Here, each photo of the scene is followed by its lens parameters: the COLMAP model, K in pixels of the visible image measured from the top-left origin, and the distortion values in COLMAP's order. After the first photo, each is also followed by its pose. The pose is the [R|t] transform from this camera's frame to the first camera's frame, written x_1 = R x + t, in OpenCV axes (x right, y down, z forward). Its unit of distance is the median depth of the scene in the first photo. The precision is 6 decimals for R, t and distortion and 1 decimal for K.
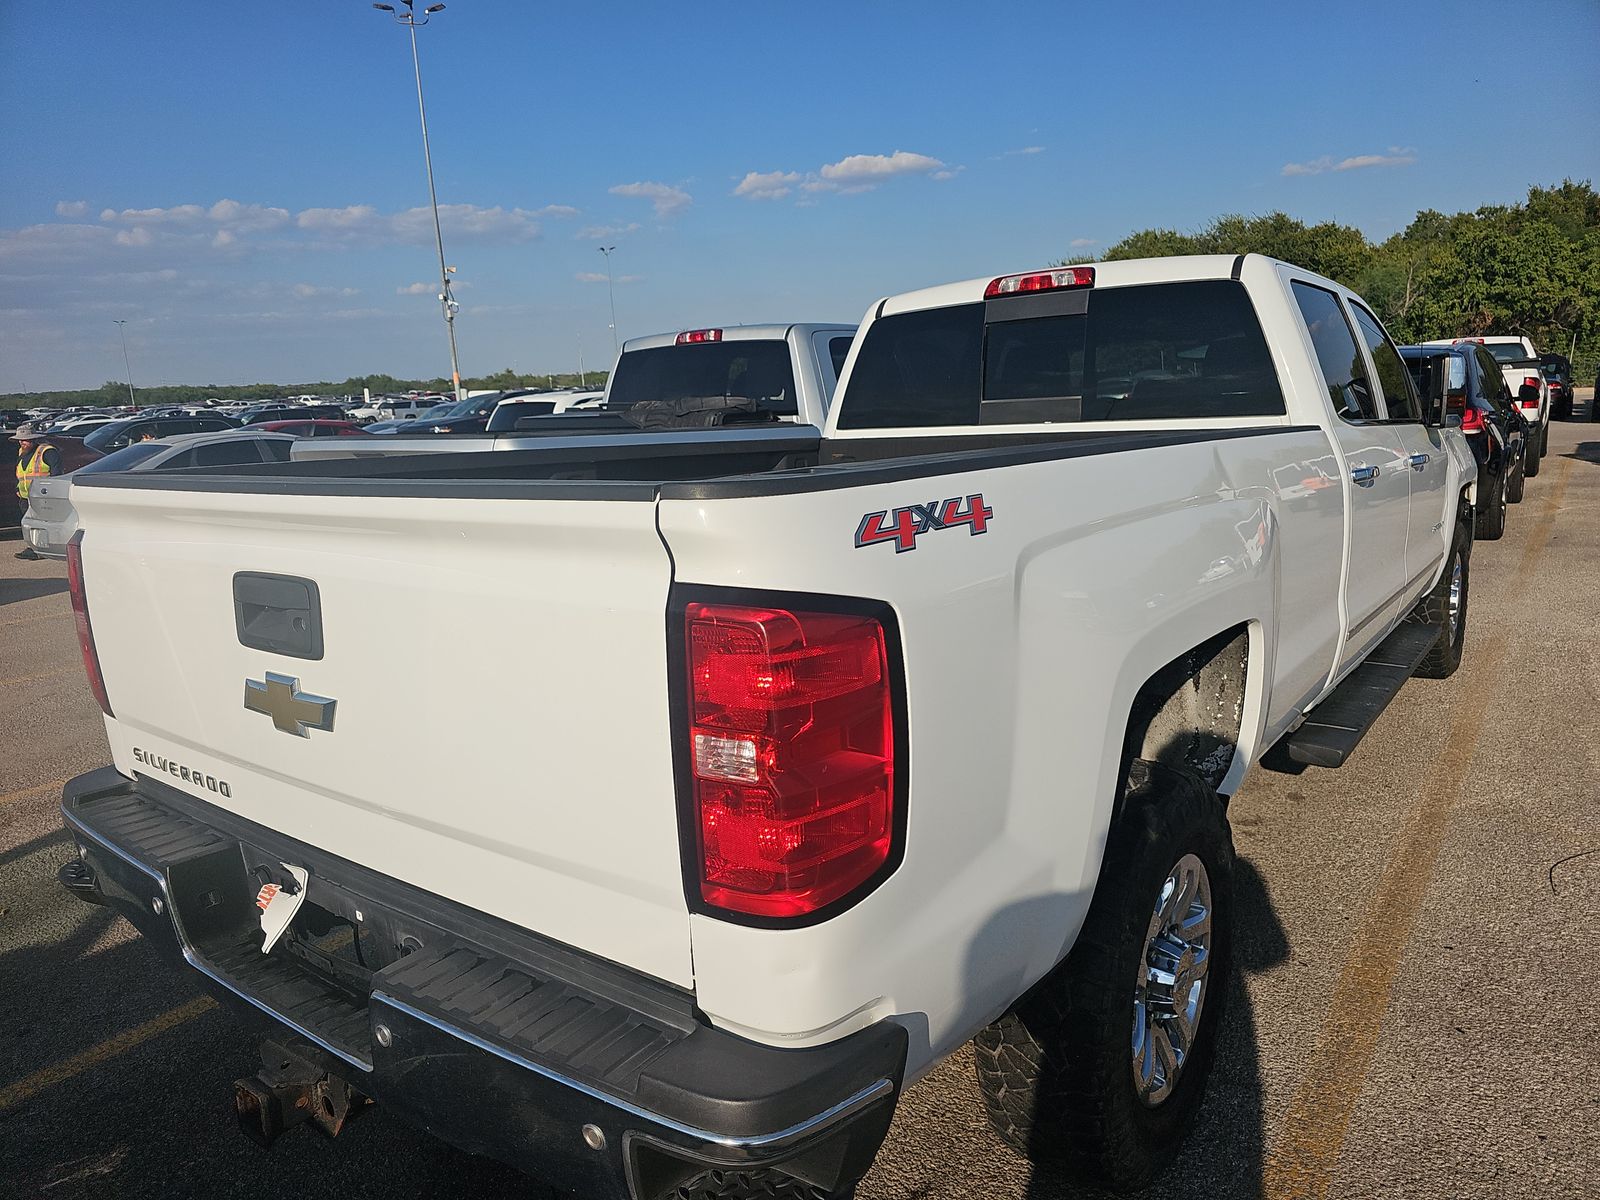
lens RADIAL K [[1065.5, 0, 753.7], [0, 1065.5, 621.0], [0, 0, 1]] dist [0.035772, -0.032013]
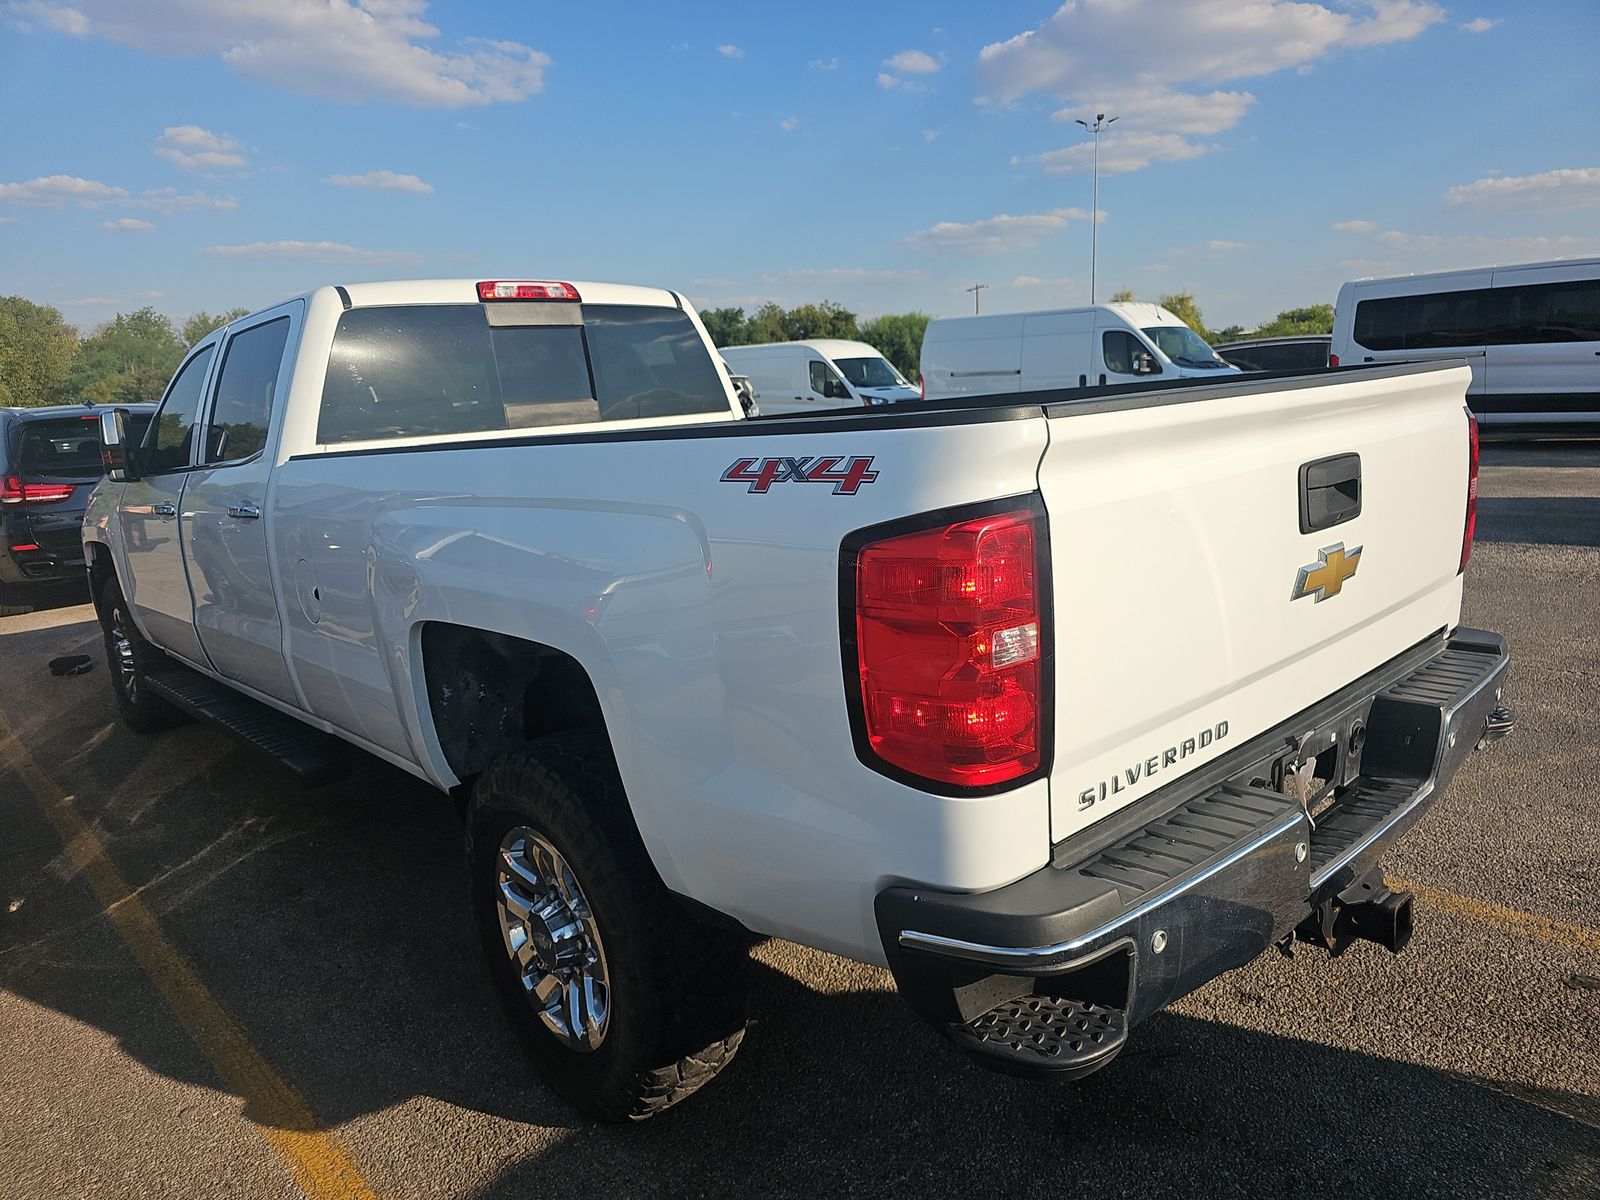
lens RADIAL K [[1110.5, 0, 798.9], [0, 1110.5, 628.8], [0, 0, 1]] dist [0.028821, -0.034915]
pose [[0.142791, -0.170278, 0.974995, -0.087511], [0.254397, 0.958308, 0.130106, -0.008520], [-0.956500, 0.229458, 0.180156, 0.069284]]
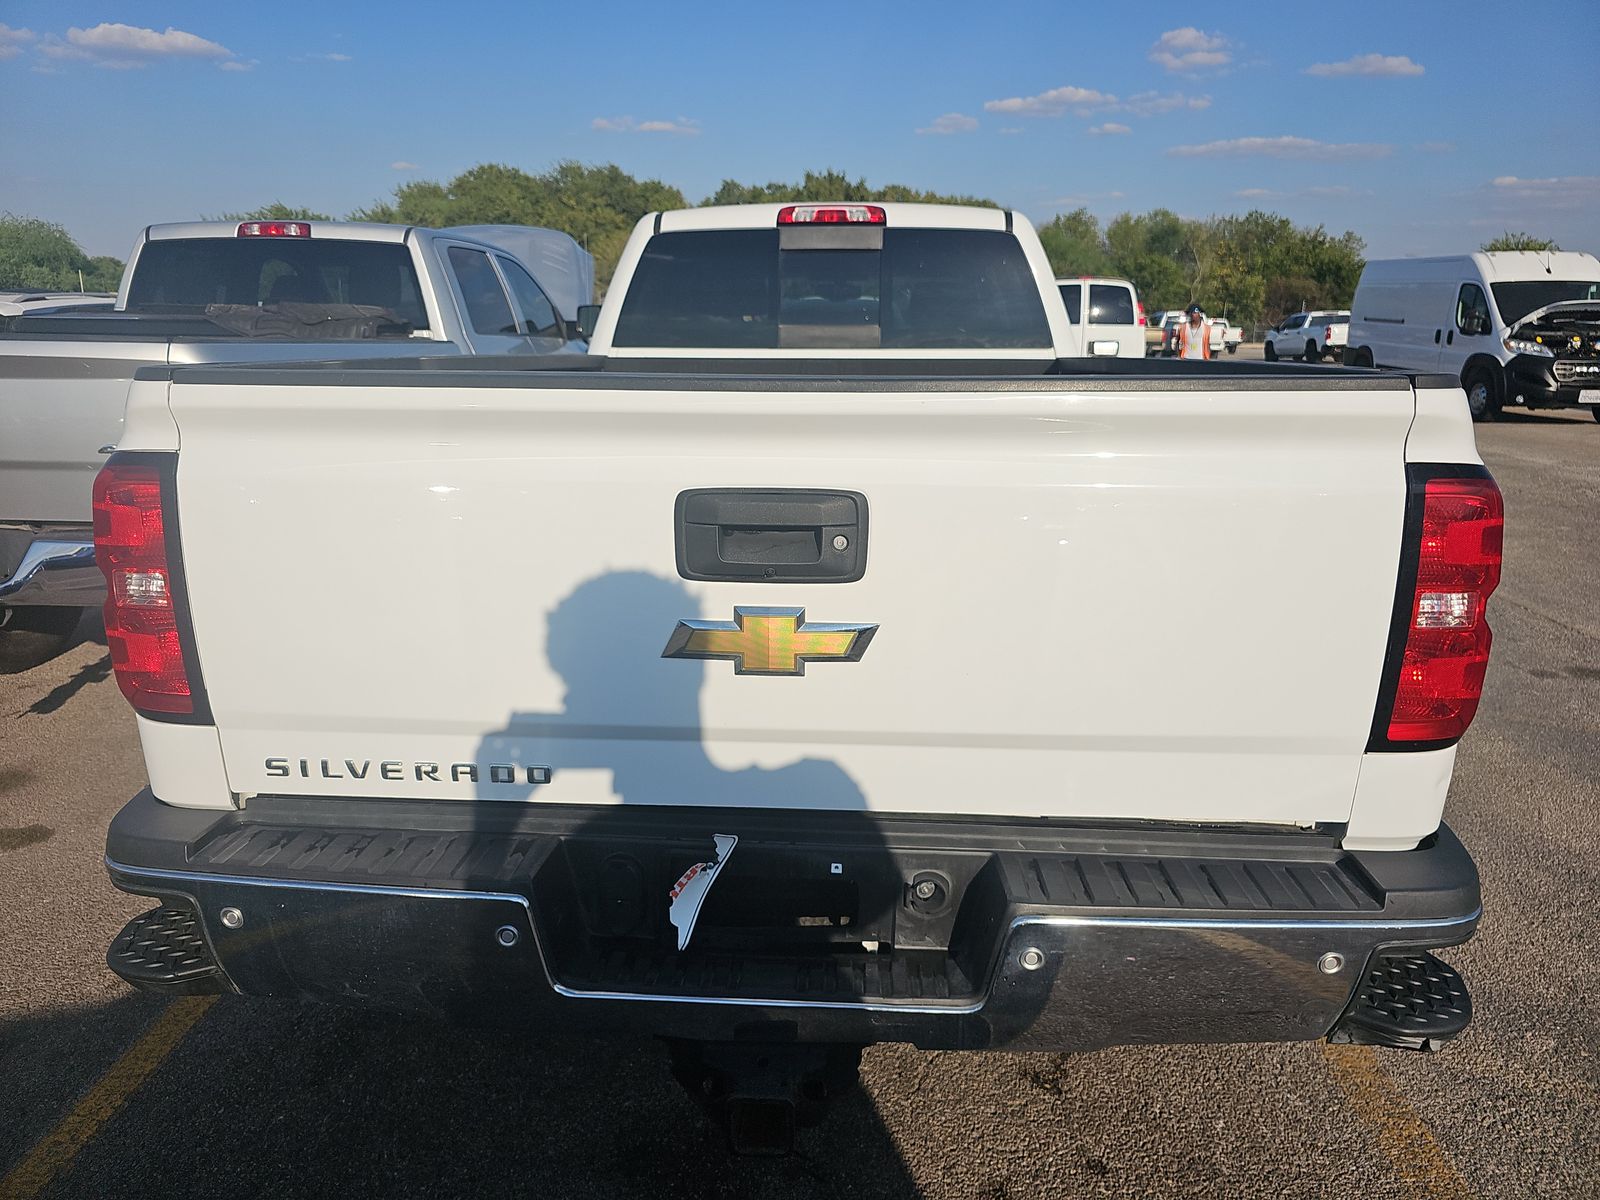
lens RADIAL K [[1065.5, 0, 753.7], [0, 1065.5, 621.0], [0, 0, 1]] dist [0.035772, -0.032013]
pose [[0.827948, -0.101697, 0.551507, -0.046954], [0.068172, 0.994378, 0.081020, -0.000558], [-0.556646, -0.029483, 0.830226, 0.015846]]
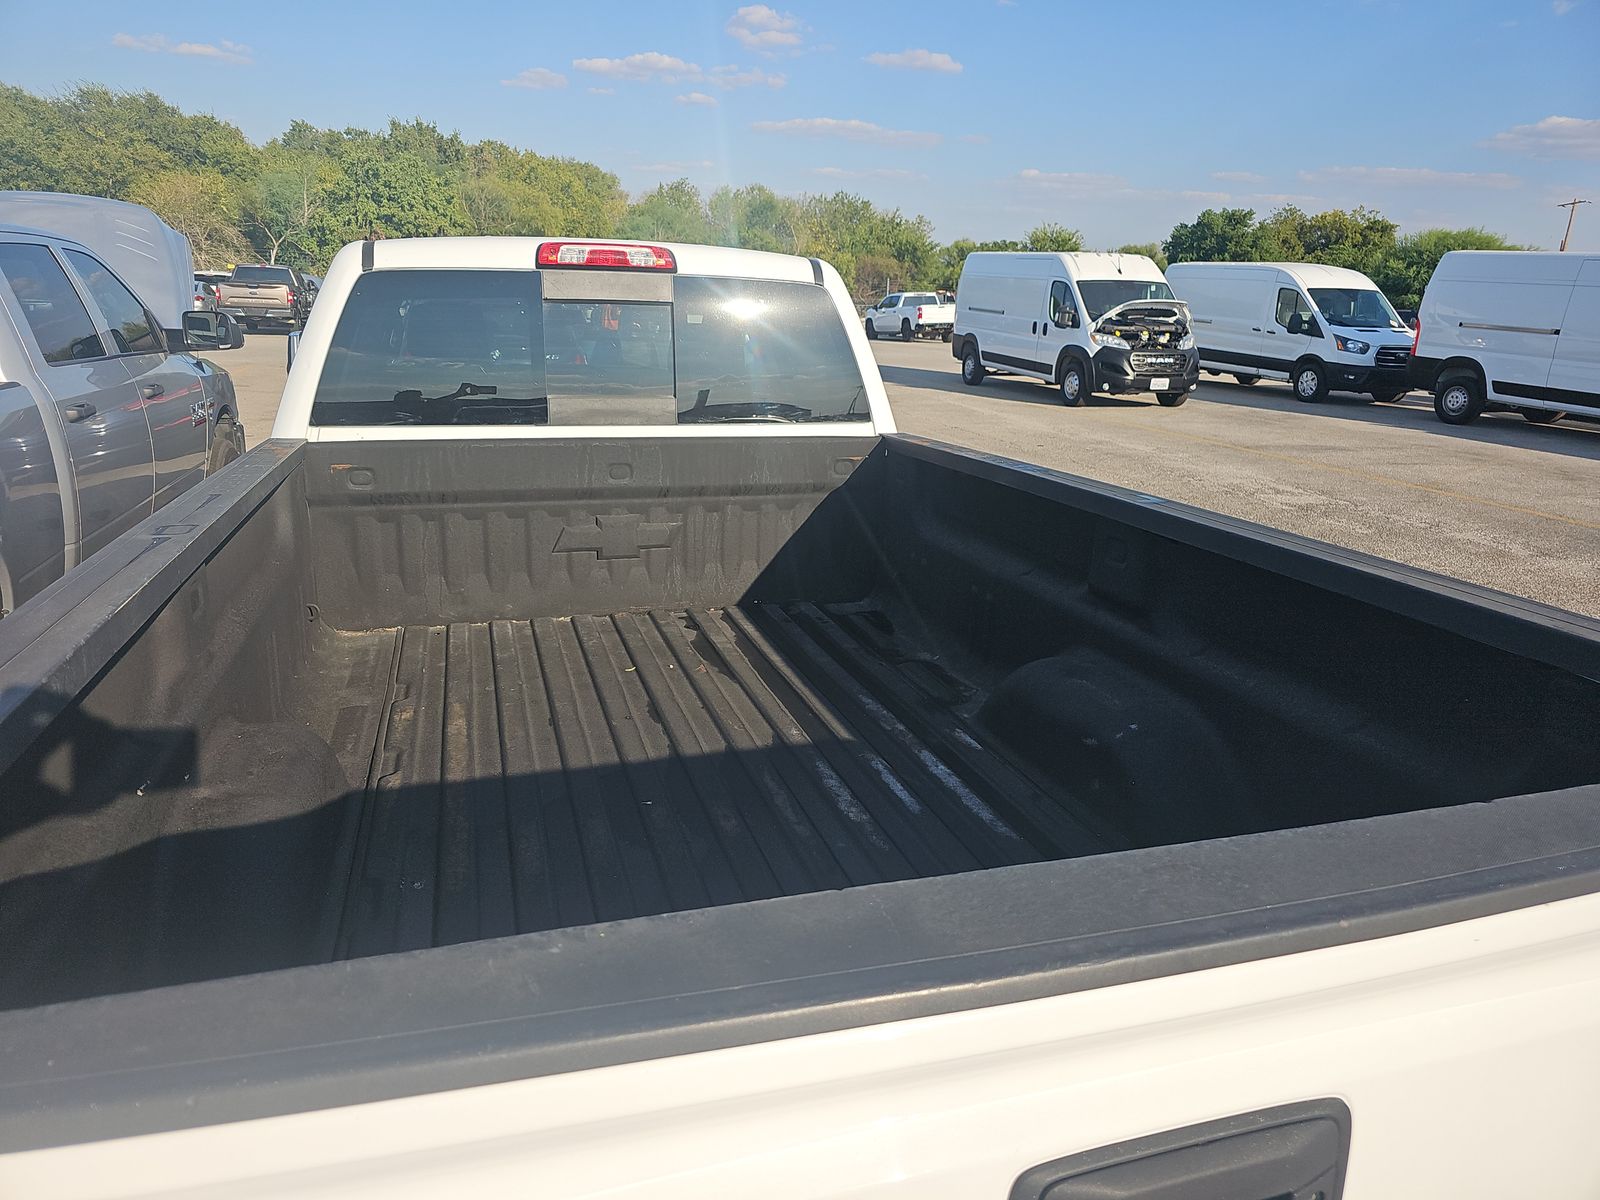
lens RADIAL K [[1068.1, 0, 758.3], [0, 1068.1, 607.4], [0, 0, 1]] dist [0.052221, -0.050122]
pose [[0.575356, -0.174628, 0.799044, -0.042147], [0.110058, 0.984586, 0.135929, -0.016087], [-0.810465, 0.009734, 0.585707, 0.045441]]
